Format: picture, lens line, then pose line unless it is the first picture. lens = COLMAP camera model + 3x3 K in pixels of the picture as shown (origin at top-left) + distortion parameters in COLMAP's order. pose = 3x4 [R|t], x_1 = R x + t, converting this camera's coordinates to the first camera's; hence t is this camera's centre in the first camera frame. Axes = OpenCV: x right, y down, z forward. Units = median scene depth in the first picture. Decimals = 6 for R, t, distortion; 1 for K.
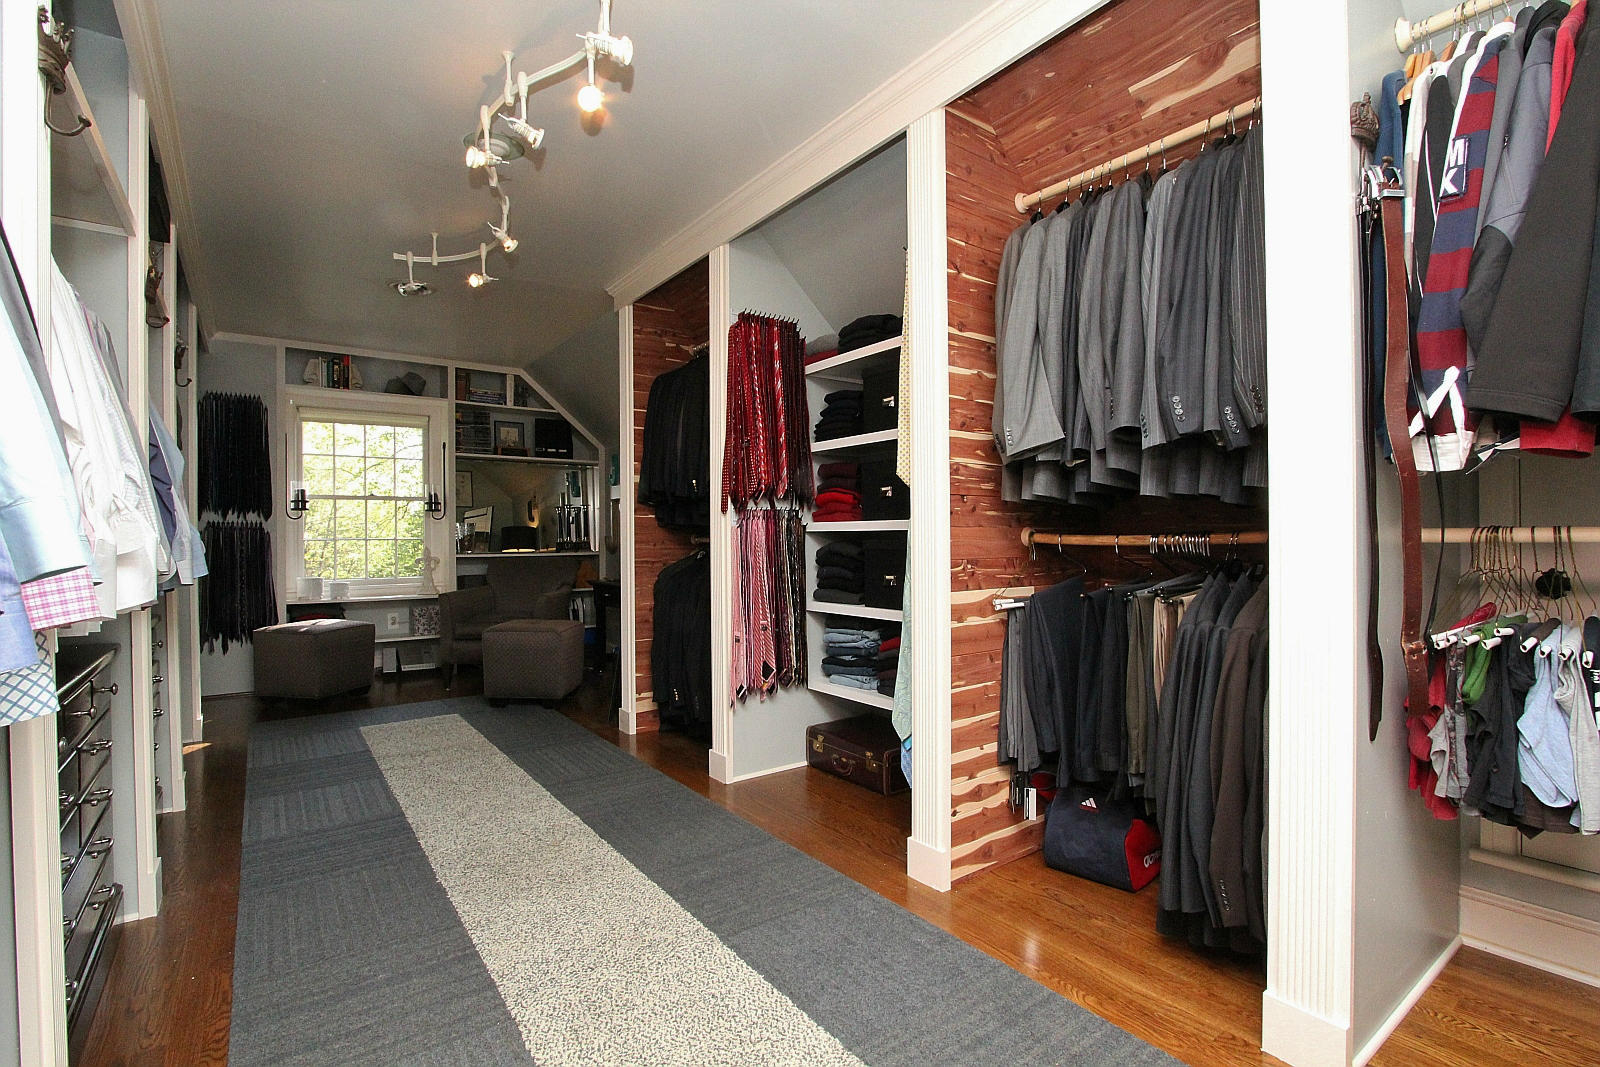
lens RADIAL K [[740.7, 0, 792.0], [0, 740.7, 533.0], [0, 0, 1]] dist [-0.002849, -0.000104]
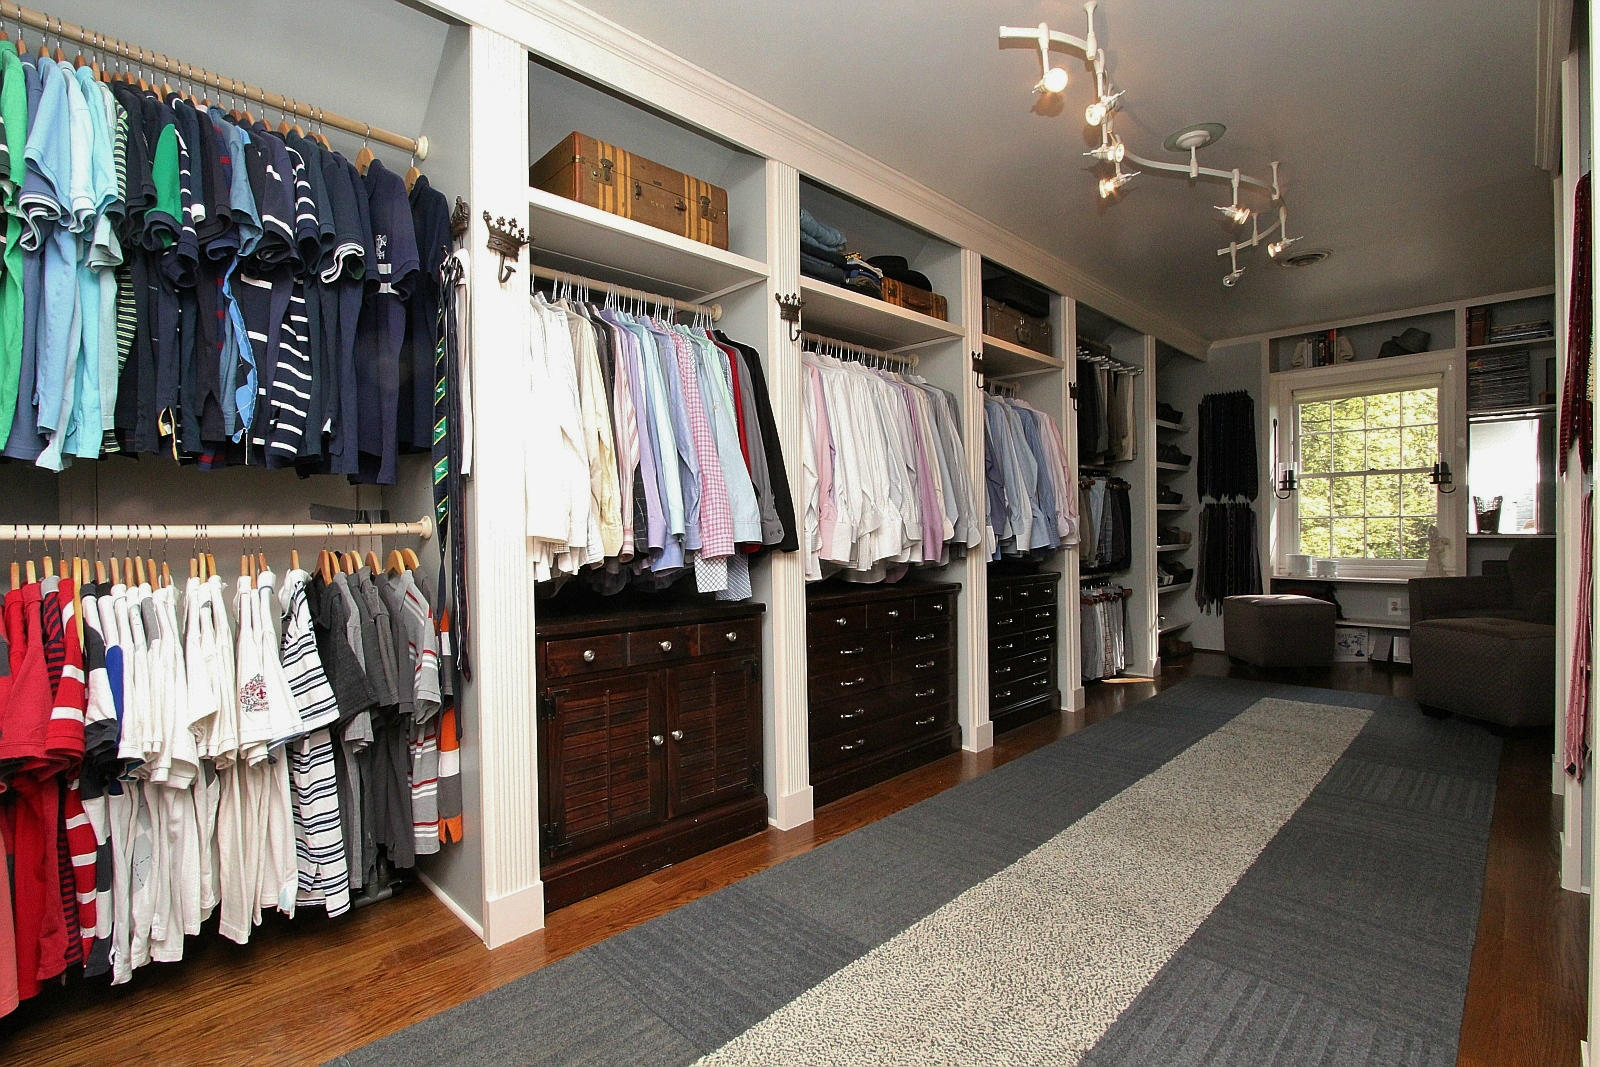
lens RADIAL K [[740.7, 0, 792.0], [0, 740.7, 533.0], [0, 0, 1]] dist [-0.002849, -0.000104]
pose [[0.153235, 0.013166, -0.988102, 0.279044], [0.017863, 0.999711, 0.016091, 0.000674], [0.988028, -0.020116, 0.152956, 0.144748]]
